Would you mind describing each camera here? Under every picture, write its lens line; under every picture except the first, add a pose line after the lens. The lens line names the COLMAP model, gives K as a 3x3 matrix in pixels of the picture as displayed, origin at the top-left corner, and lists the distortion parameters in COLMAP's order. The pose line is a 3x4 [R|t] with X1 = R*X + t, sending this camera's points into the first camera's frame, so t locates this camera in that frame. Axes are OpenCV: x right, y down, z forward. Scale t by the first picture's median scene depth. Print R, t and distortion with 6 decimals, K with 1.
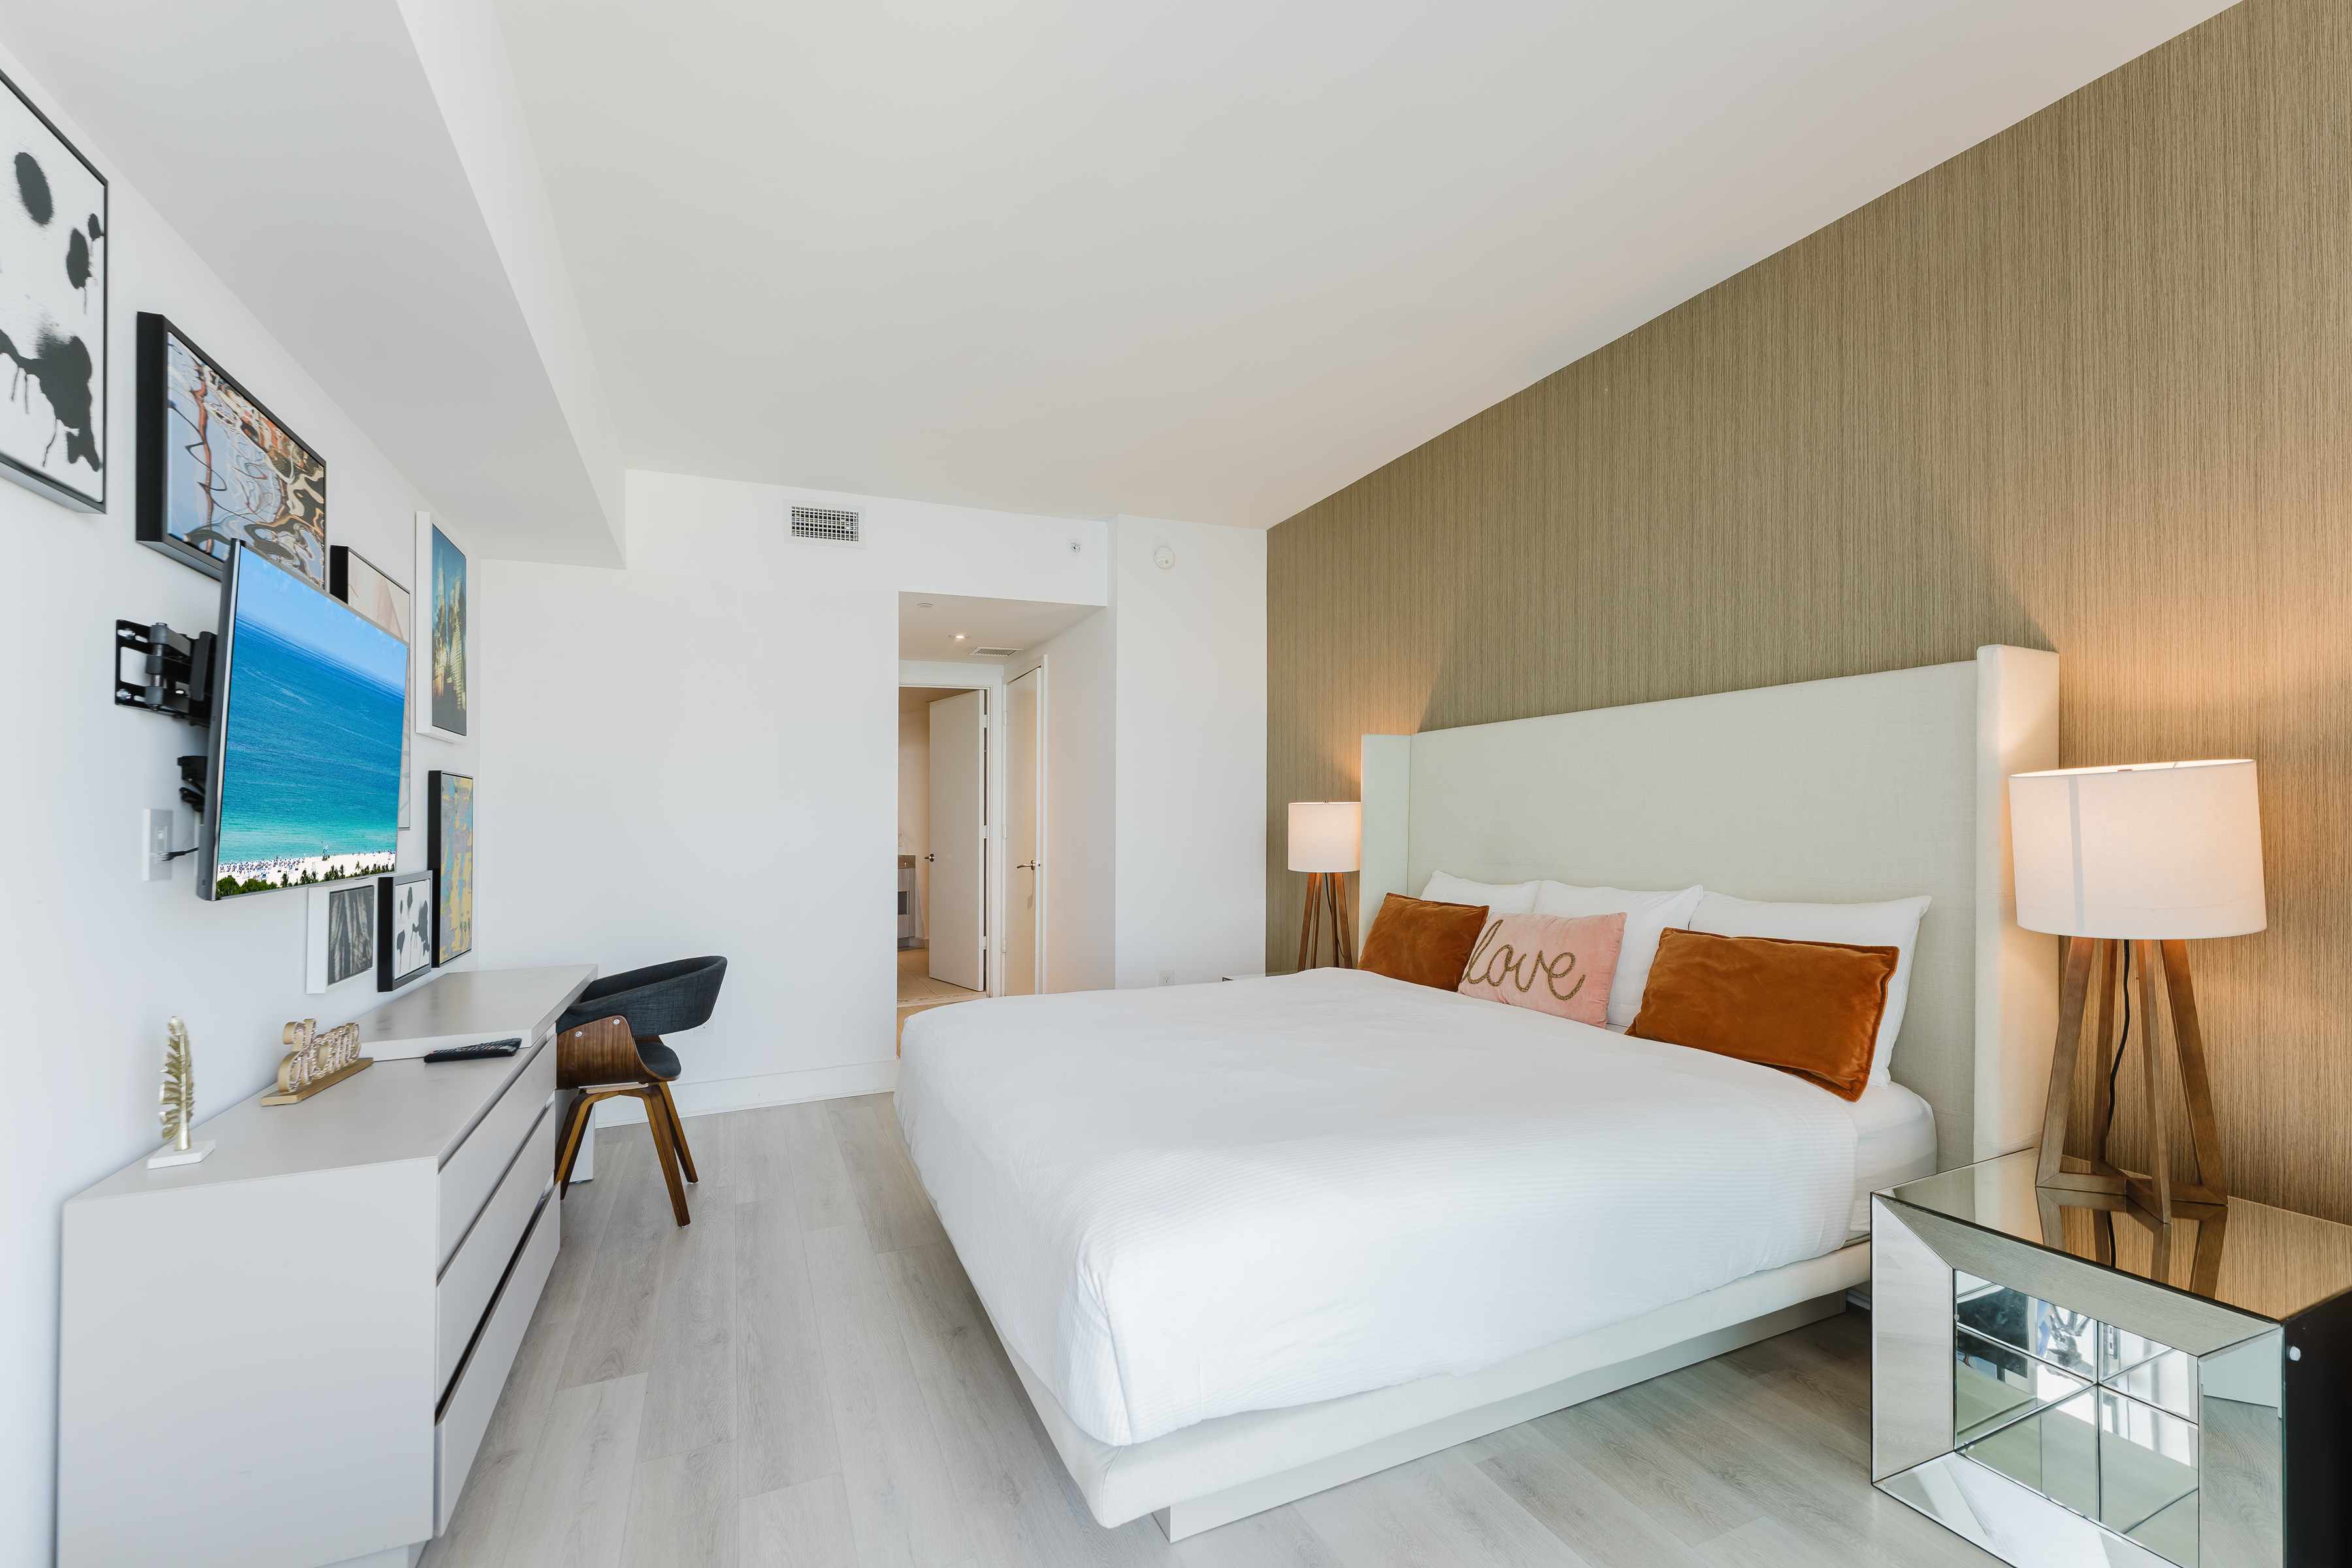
lens RADIAL K [[1004.0, 0, 1176.4], [0, 1004.0, 822.9], [0, 0, 1]] dist [0.000045, -0.000013]
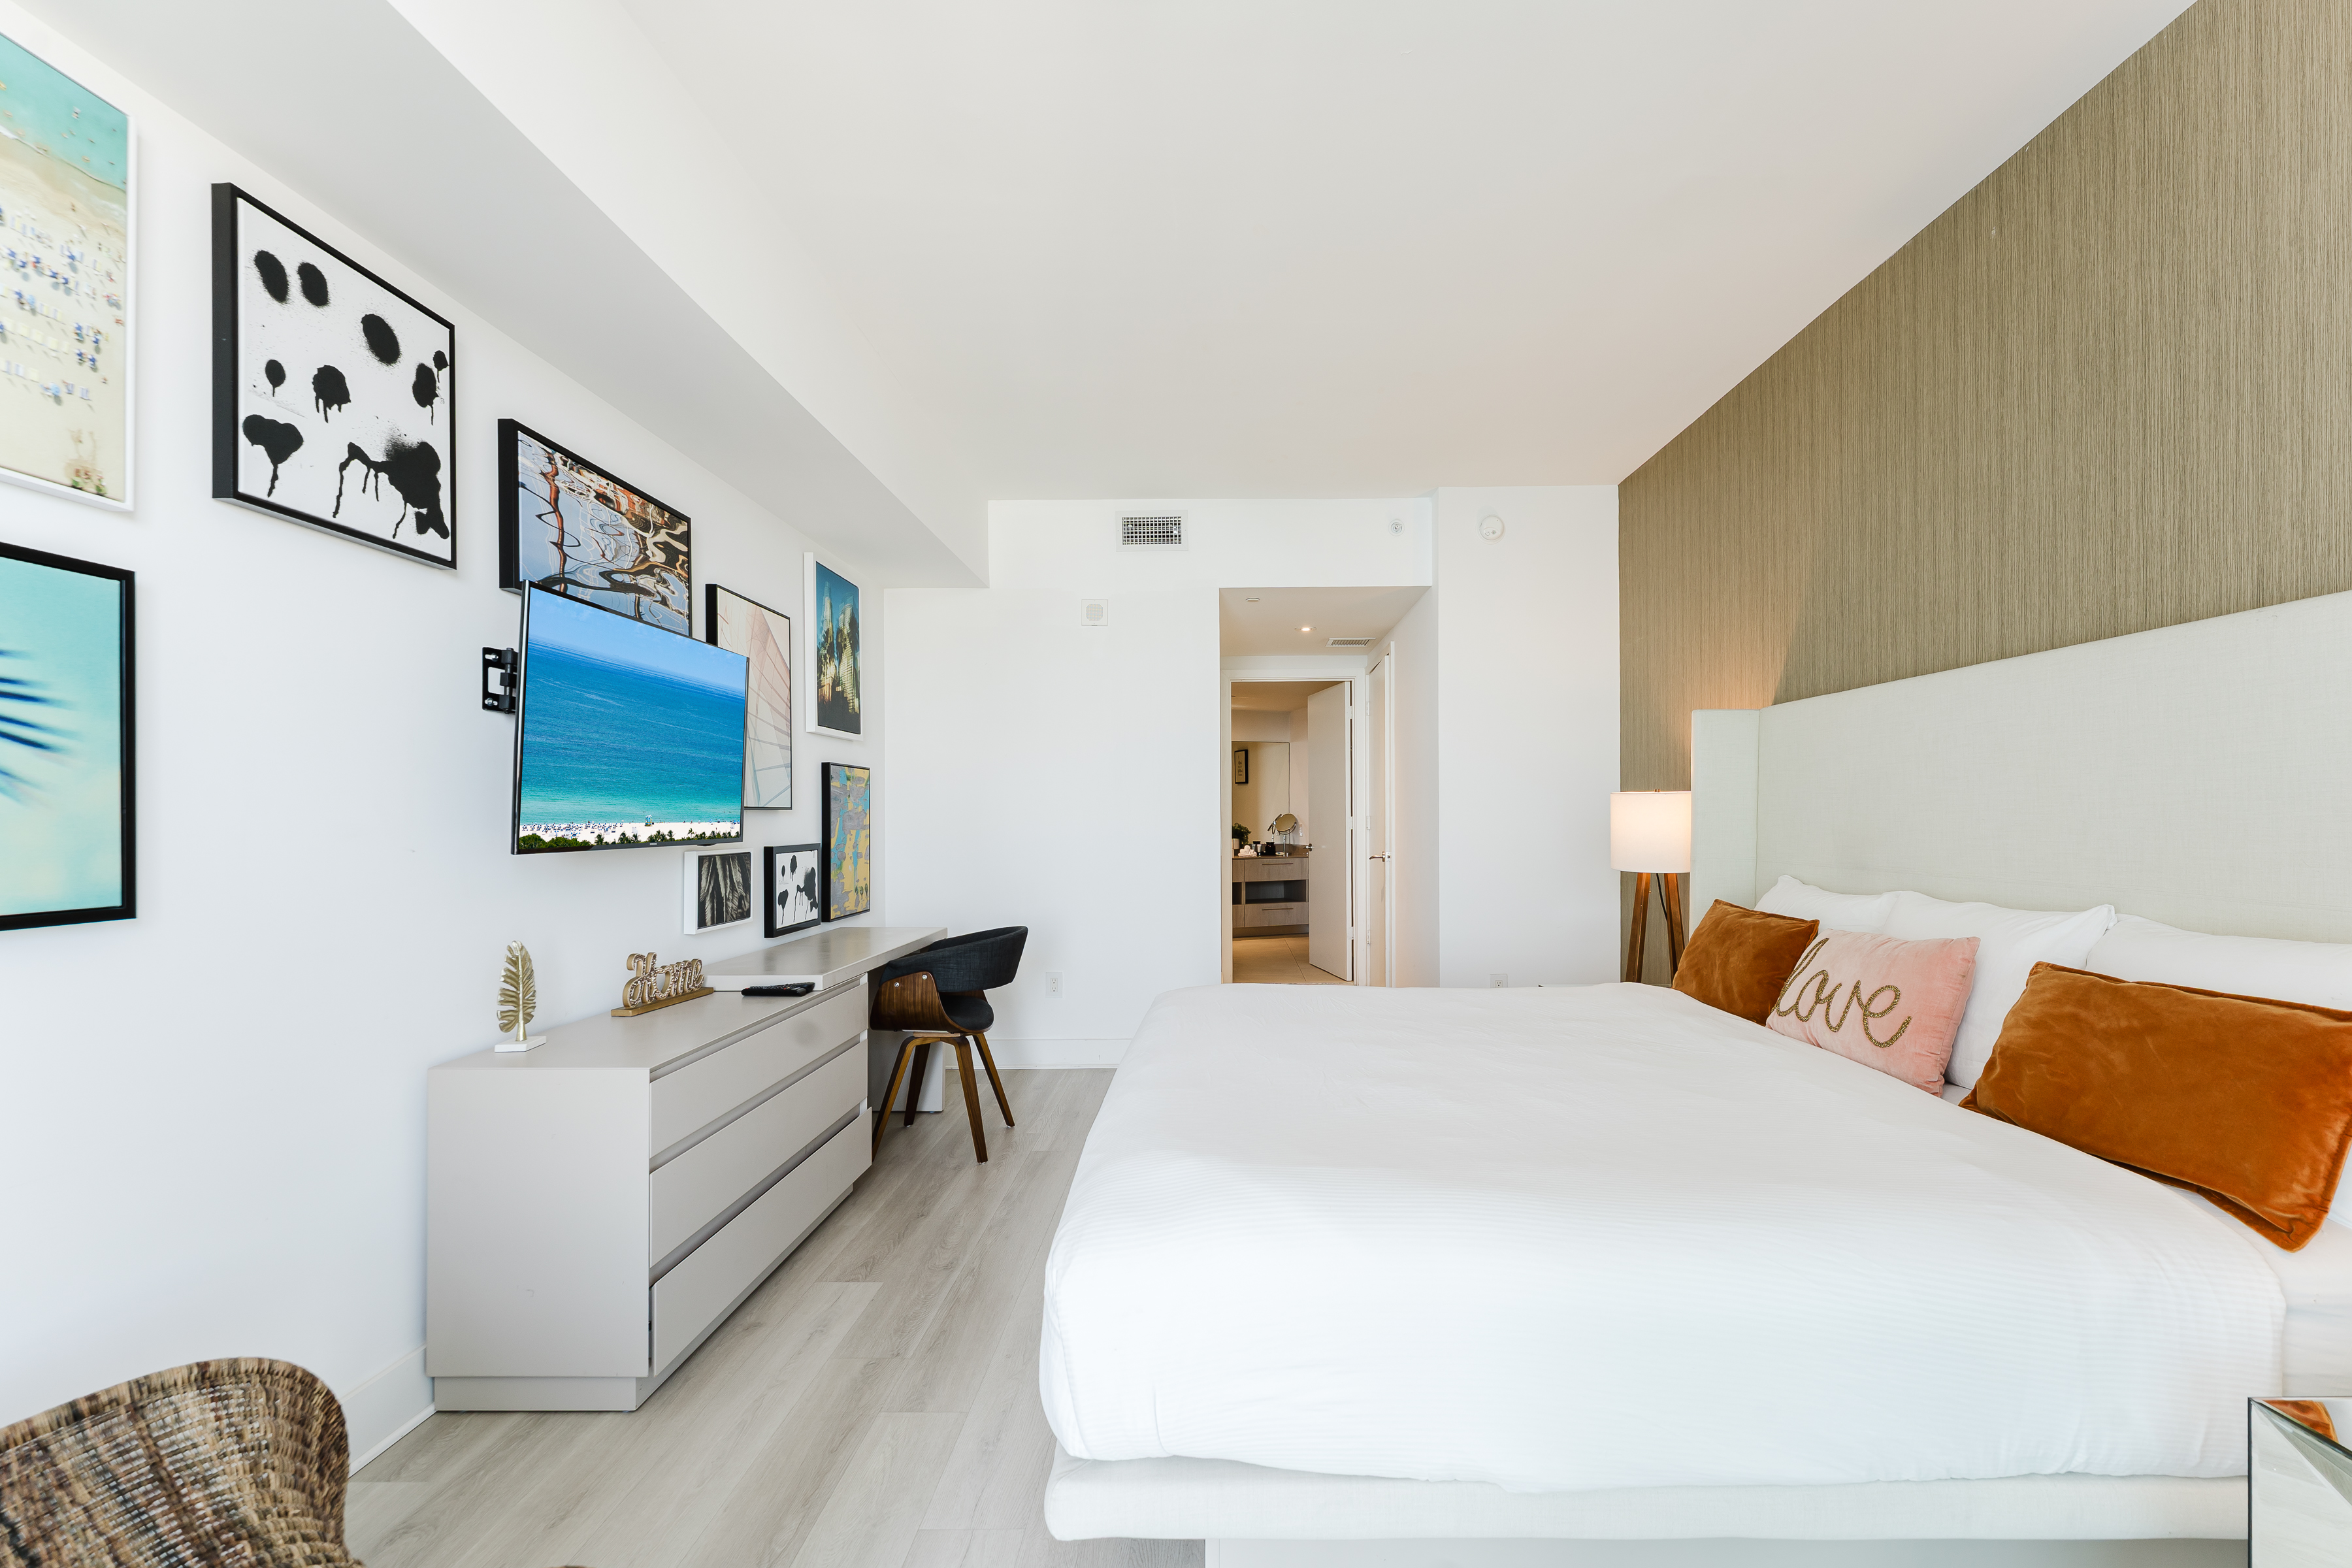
lens RADIAL K [[987.8, 0, 1205.9], [0, 987.8, 817.5], [0, 0, 1]] dist [0.000379, -0.000258]
pose [[0.910033, 0.013489, -0.414316, 0.227309], [-0.013355, 0.999906, 0.003219, 0.006564], [0.414320, 0.002604, 0.910127, 0.105818]]
